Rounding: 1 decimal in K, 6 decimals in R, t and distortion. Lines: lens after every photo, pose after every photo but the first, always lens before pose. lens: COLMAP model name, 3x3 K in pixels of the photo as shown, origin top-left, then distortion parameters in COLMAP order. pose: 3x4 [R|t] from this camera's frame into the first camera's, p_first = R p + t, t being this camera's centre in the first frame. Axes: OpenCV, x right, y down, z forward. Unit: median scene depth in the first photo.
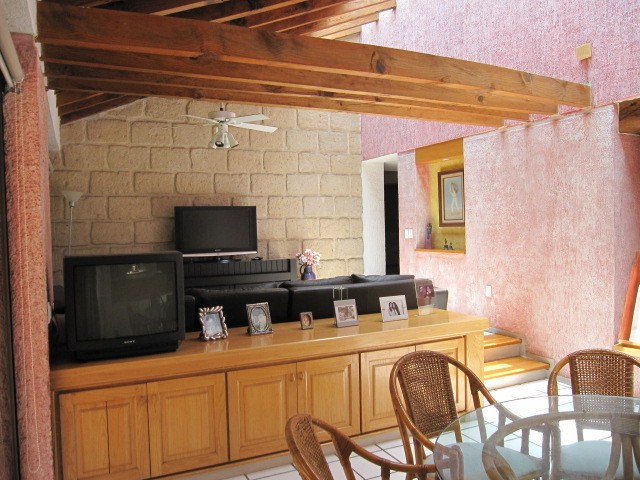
lens RADIAL K [[534.0, 0, 320.6], [0, 534.0, 241.6], [0, 0, 1]] dist [-0.042147, 0.000804]
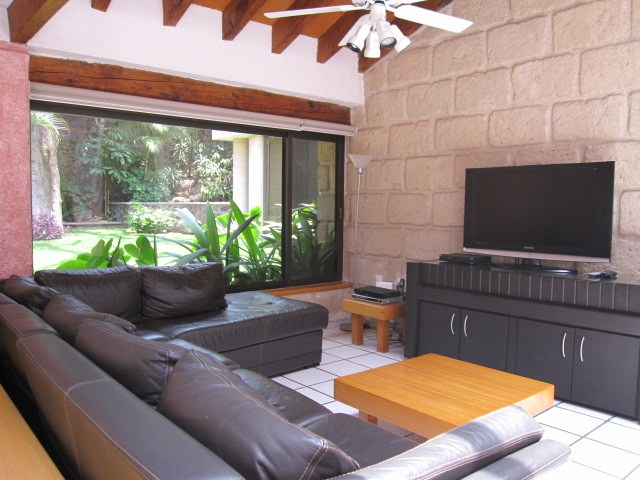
lens RADIAL K [[534.0, 0, 319.8], [0, 534.0, 234.3], [0, 0, 1]] dist [-0.042147, 0.000804]
pose [[0.260618, 0.076756, -0.962386, 0.266754], [-0.044044, 0.996742, 0.067569, -0.024782], [0.964437, 0.024777, 0.263149, 0.672477]]
